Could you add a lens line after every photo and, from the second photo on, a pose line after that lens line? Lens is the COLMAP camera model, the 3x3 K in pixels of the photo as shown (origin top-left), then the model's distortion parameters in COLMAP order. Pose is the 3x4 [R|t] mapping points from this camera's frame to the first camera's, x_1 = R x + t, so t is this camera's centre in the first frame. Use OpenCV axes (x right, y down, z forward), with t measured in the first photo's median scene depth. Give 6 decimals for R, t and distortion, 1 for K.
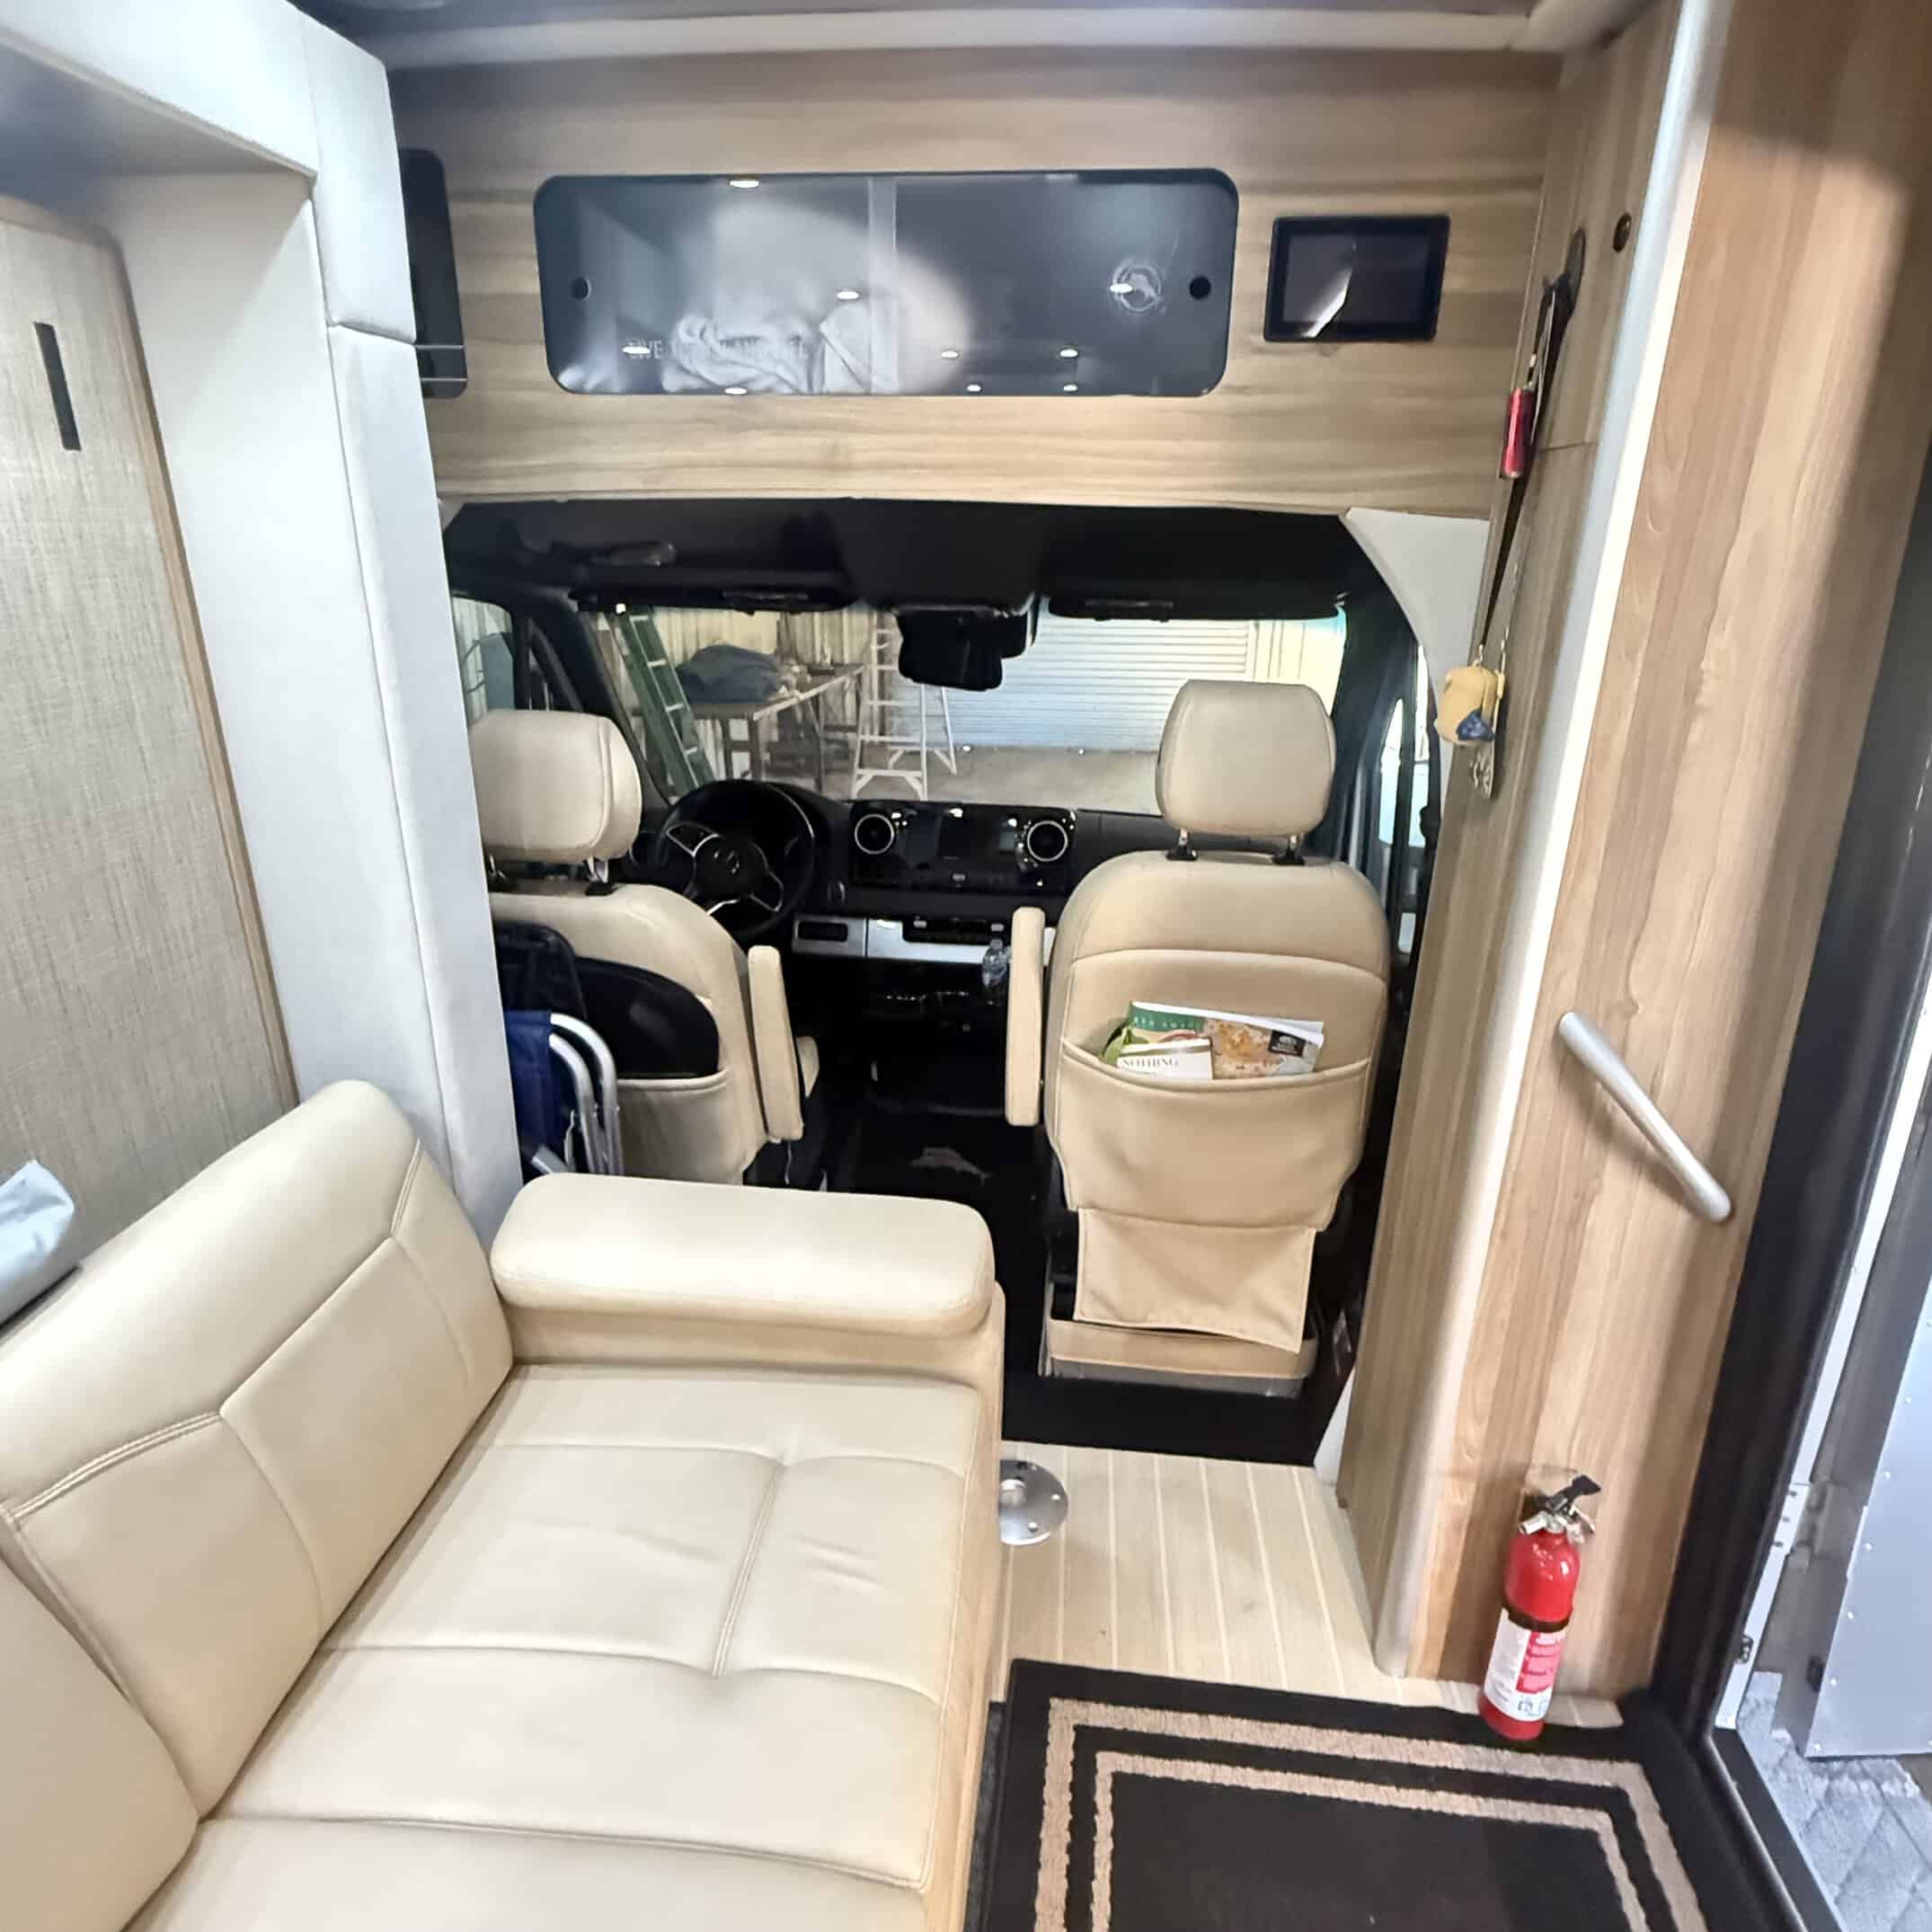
lens RADIAL K [[1194.5, 0, 966.0], [0, 1194.5, 966.0], [0, 0, 1]] dist [-0.002195, -0.001970]
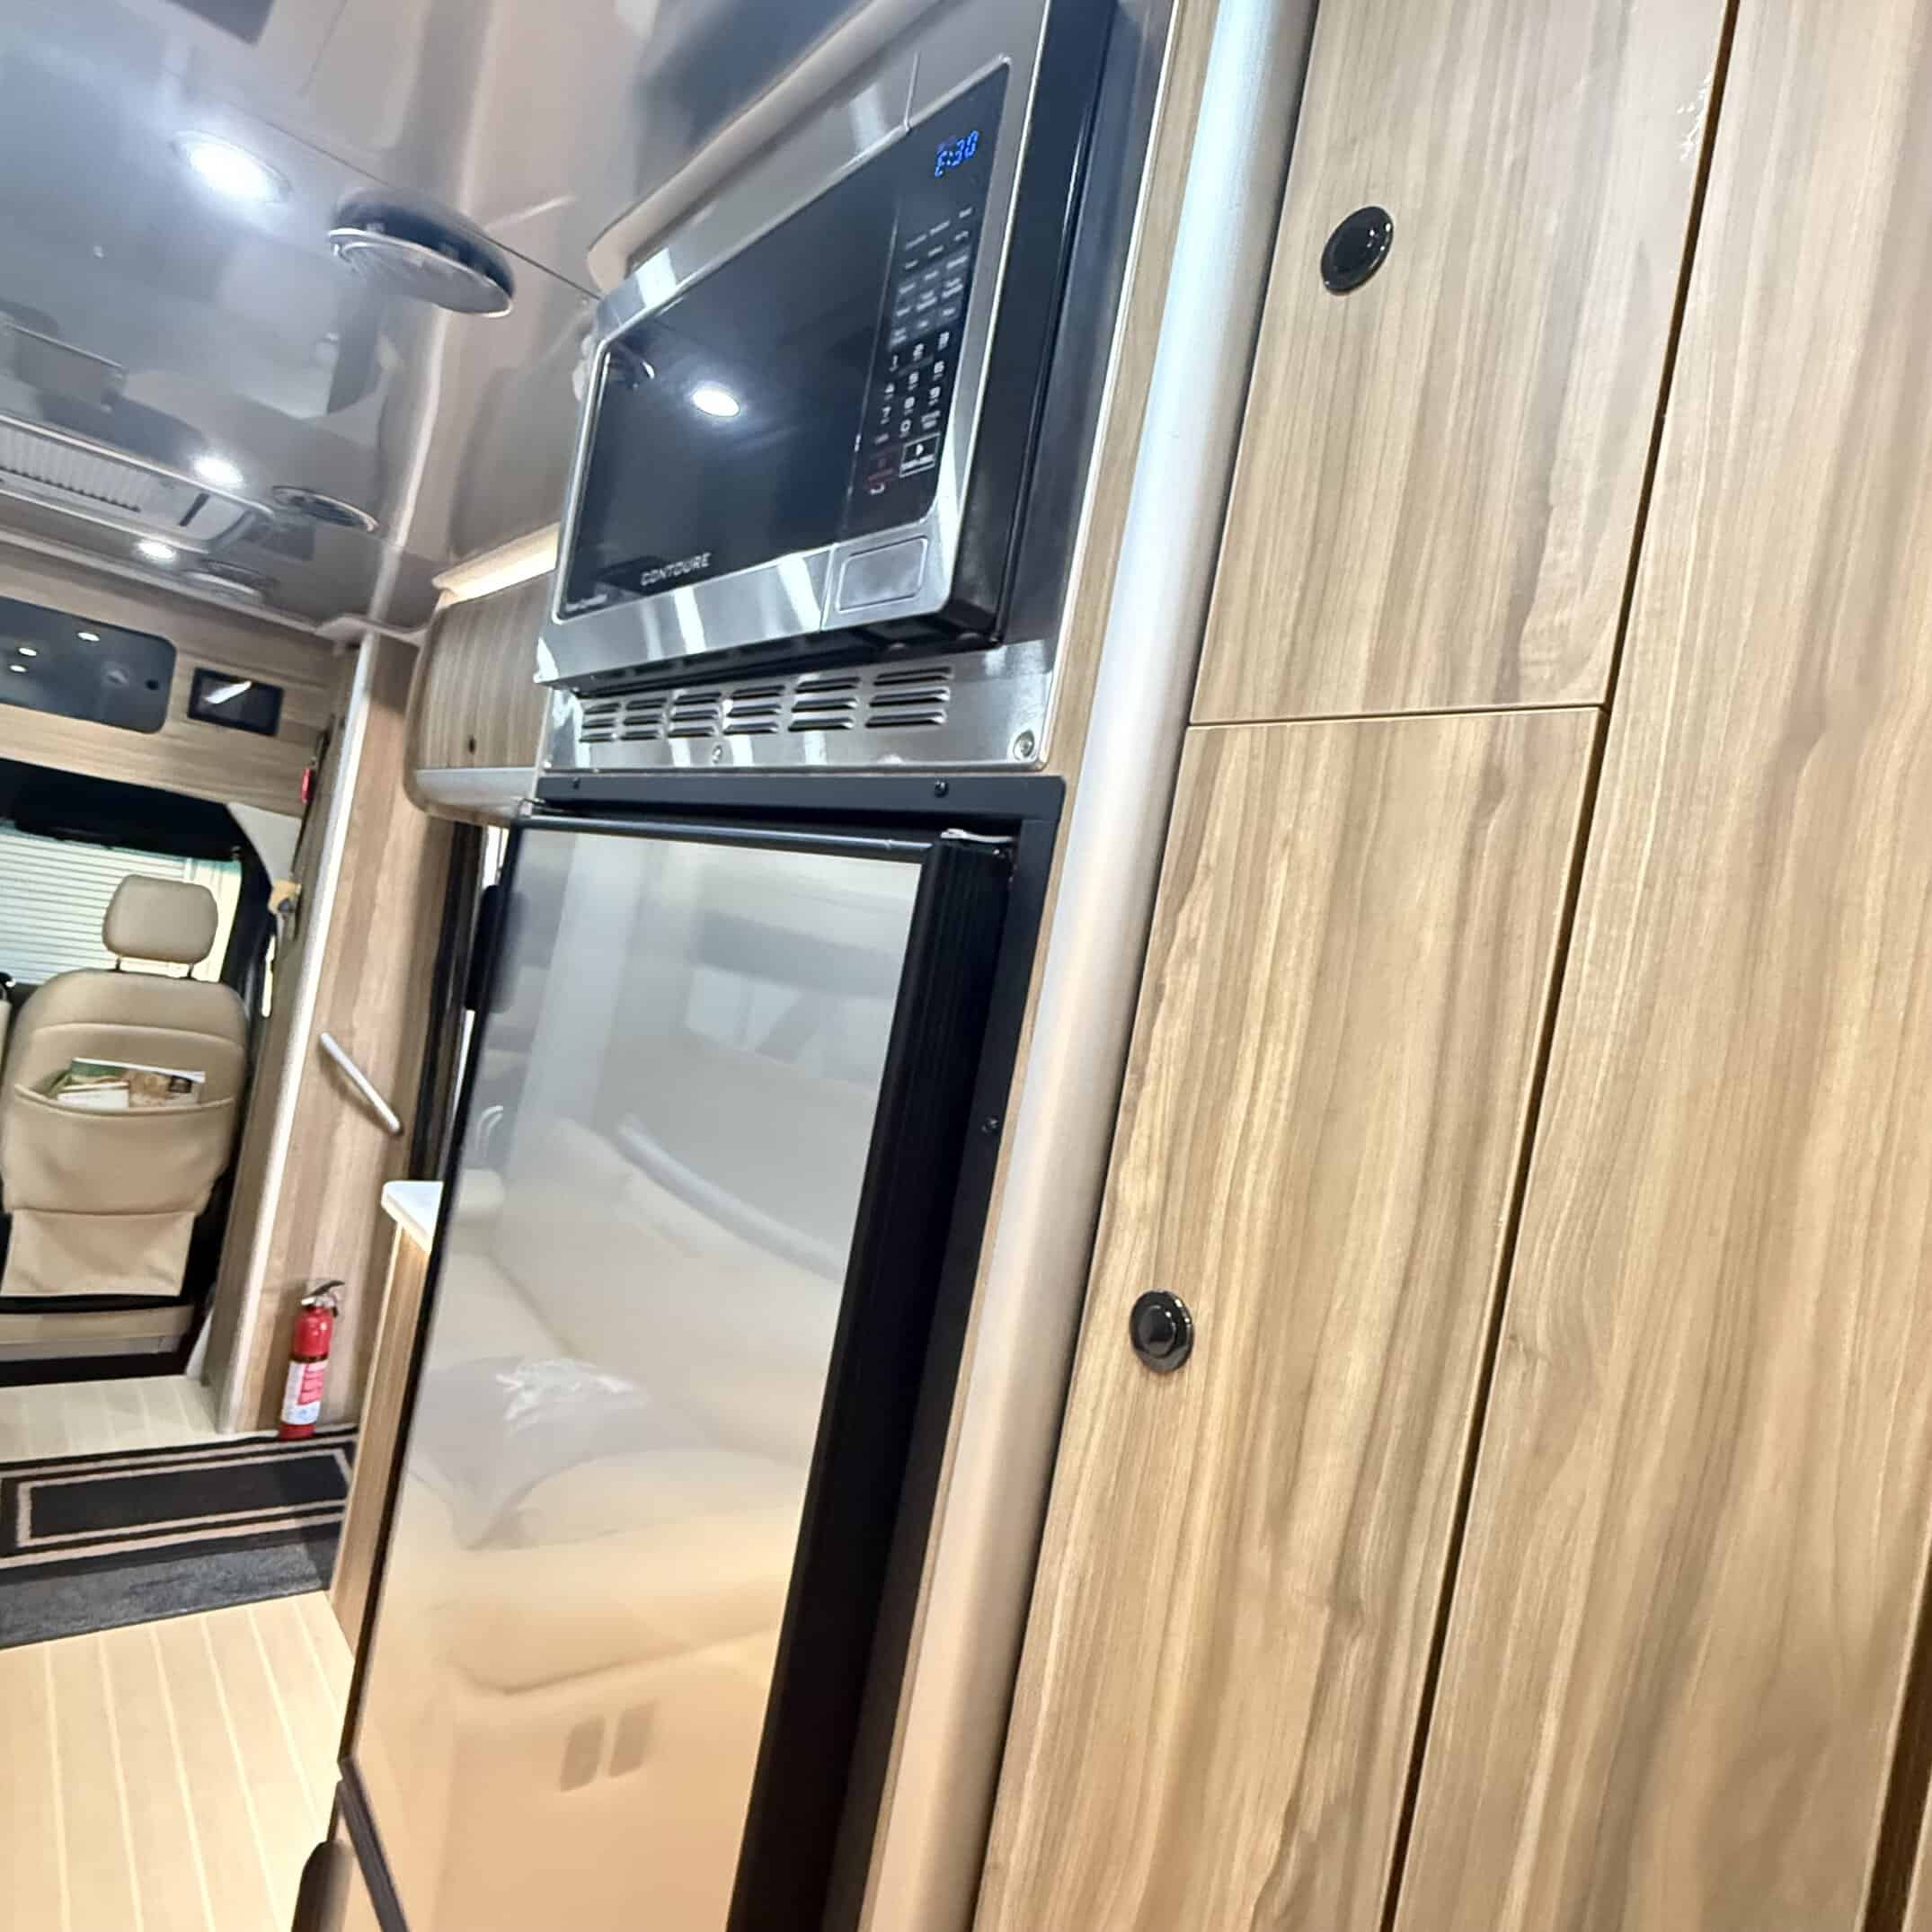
lens RADIAL K [[1194.5, 0, 966.0], [0, 1194.5, 966.0], [0, 0, 1]] dist [-0.002195, -0.001970]
pose [[0.687628, 0.106156, 0.718261, -0.203584], [0.085871, 0.970420, -0.225634, 0.372742], [-0.720967, 0.216830, 0.658172, -0.969932]]
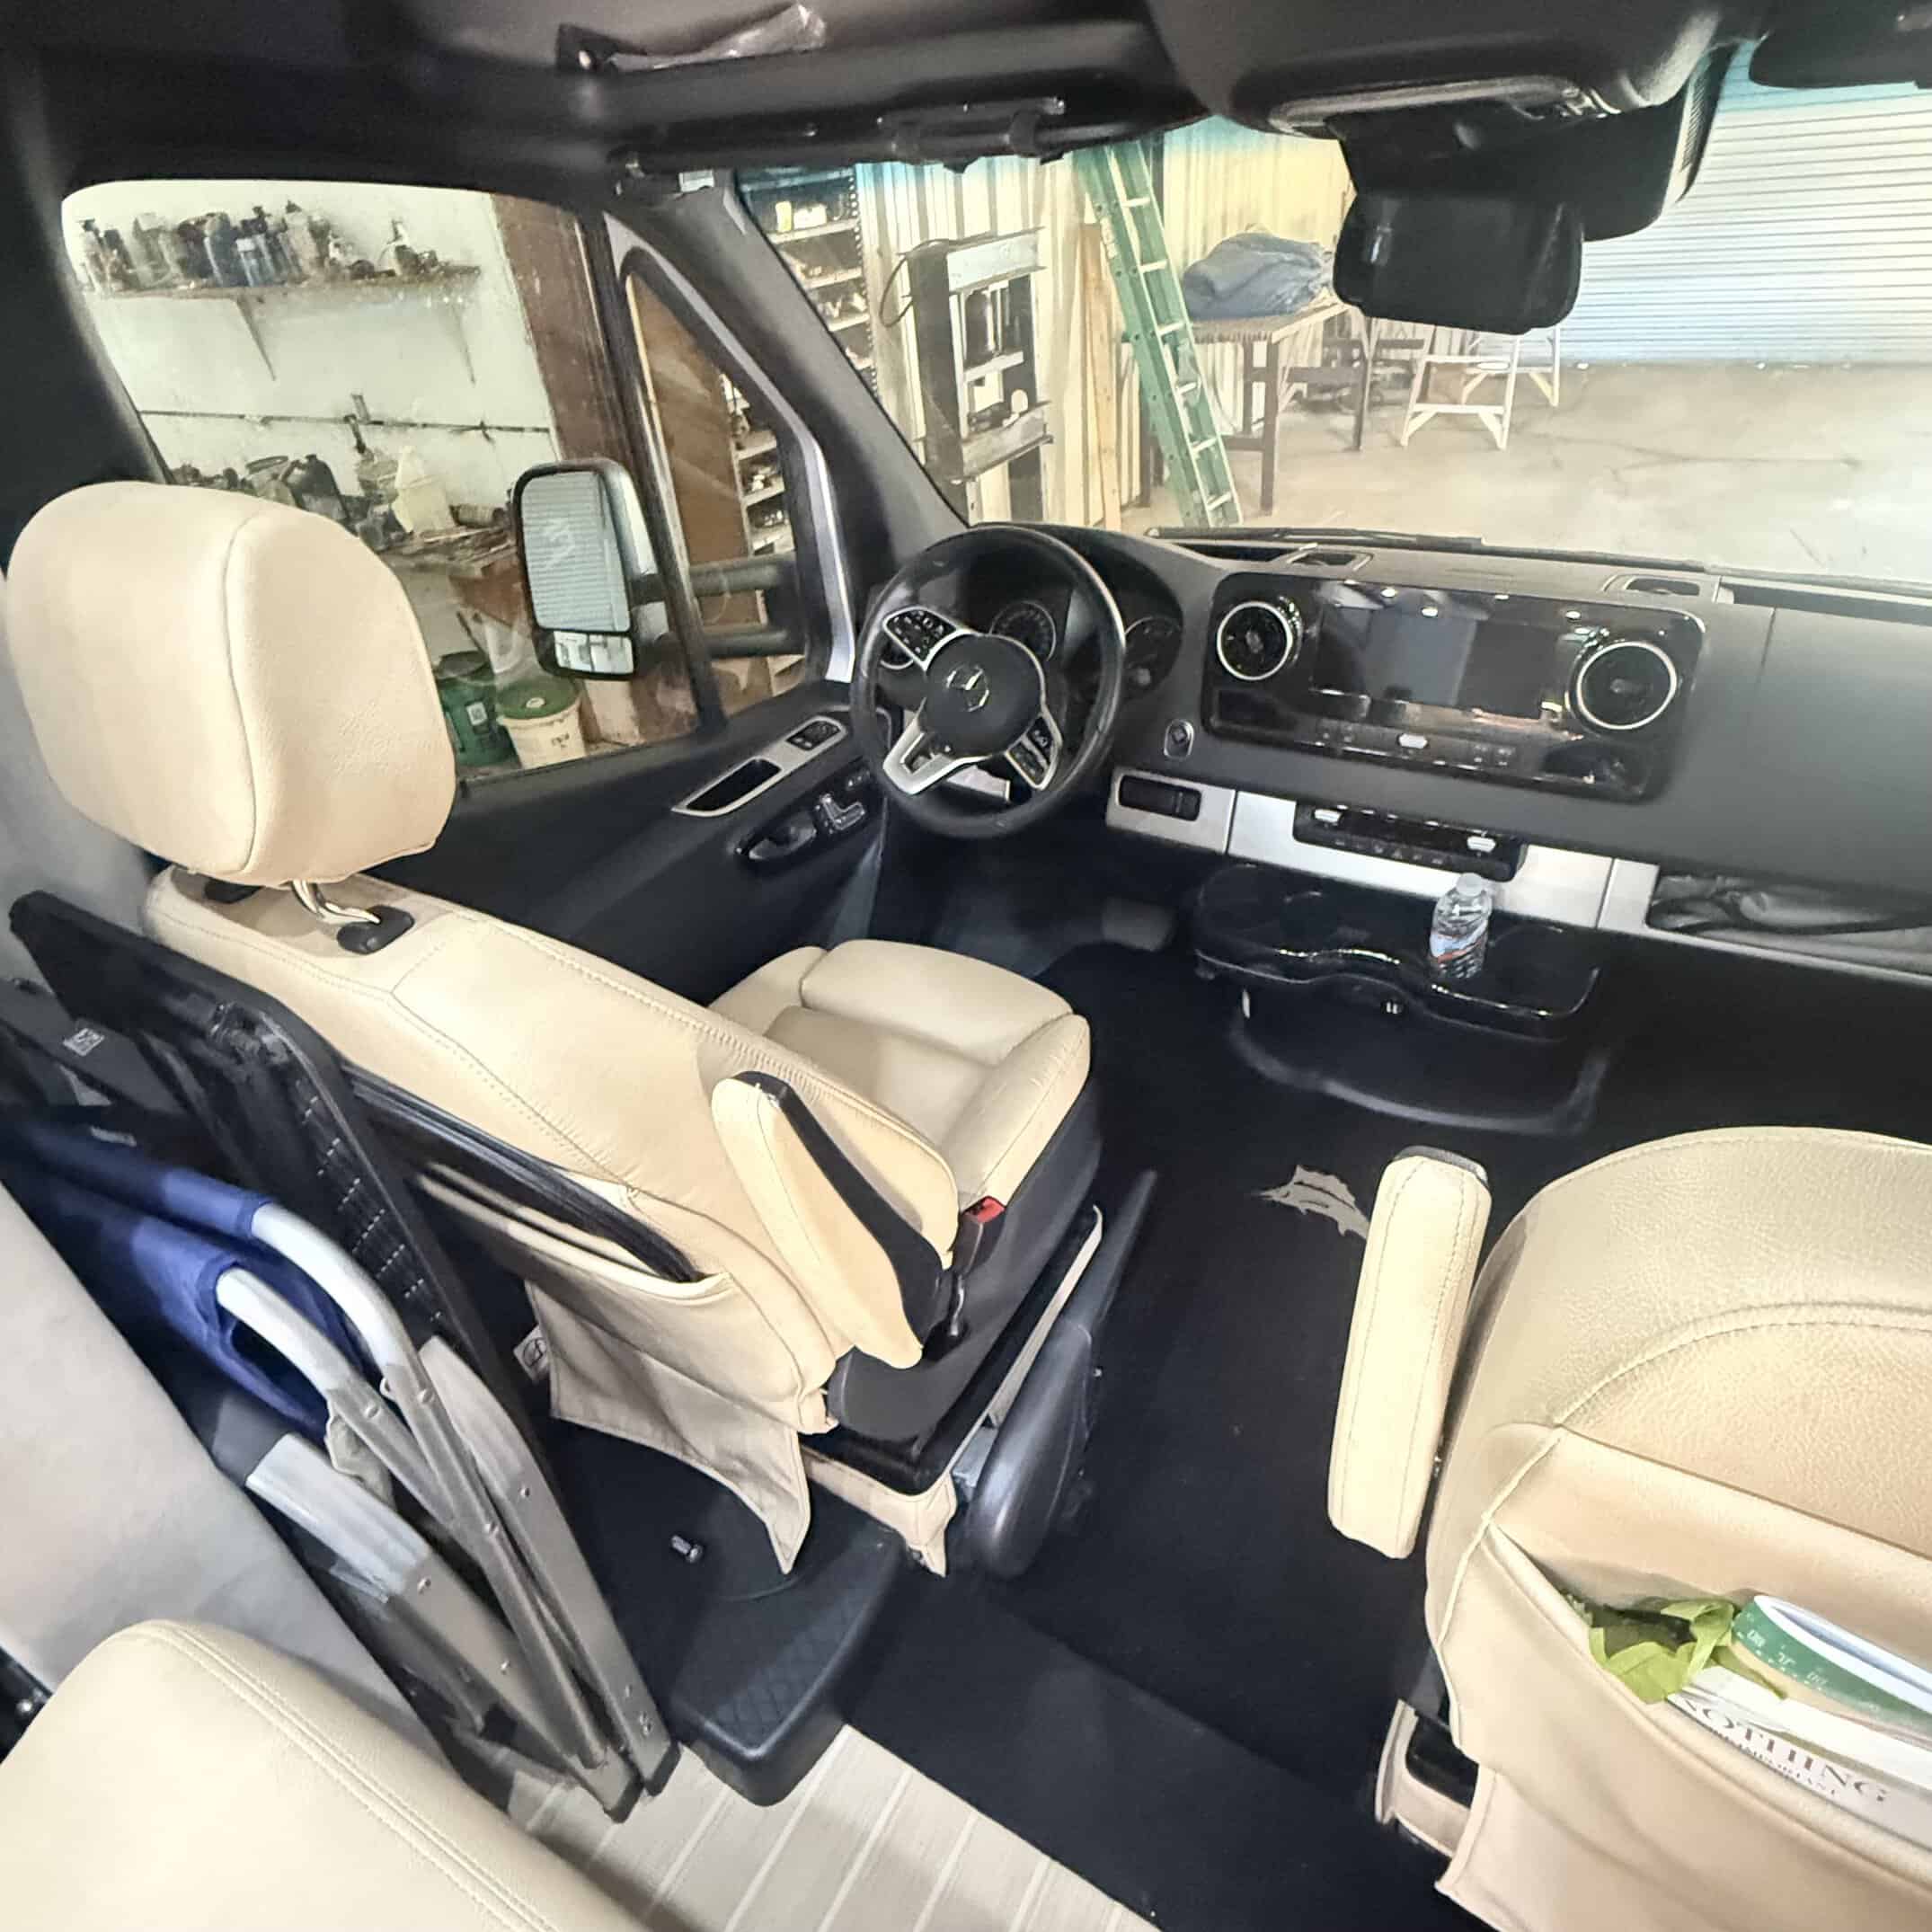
lens RADIAL K [[1206.3, 0, 966.0], [0, 1206.3, 966.0], [0, 0, 1]] dist [0.003993, 0.002914]
pose [[0.906805, 0.166218, -0.387396, 0.056195], [-0.051454, 0.955752, 0.289639, -0.191059], [0.418398, -0.242713, 0.875234, 0.720286]]
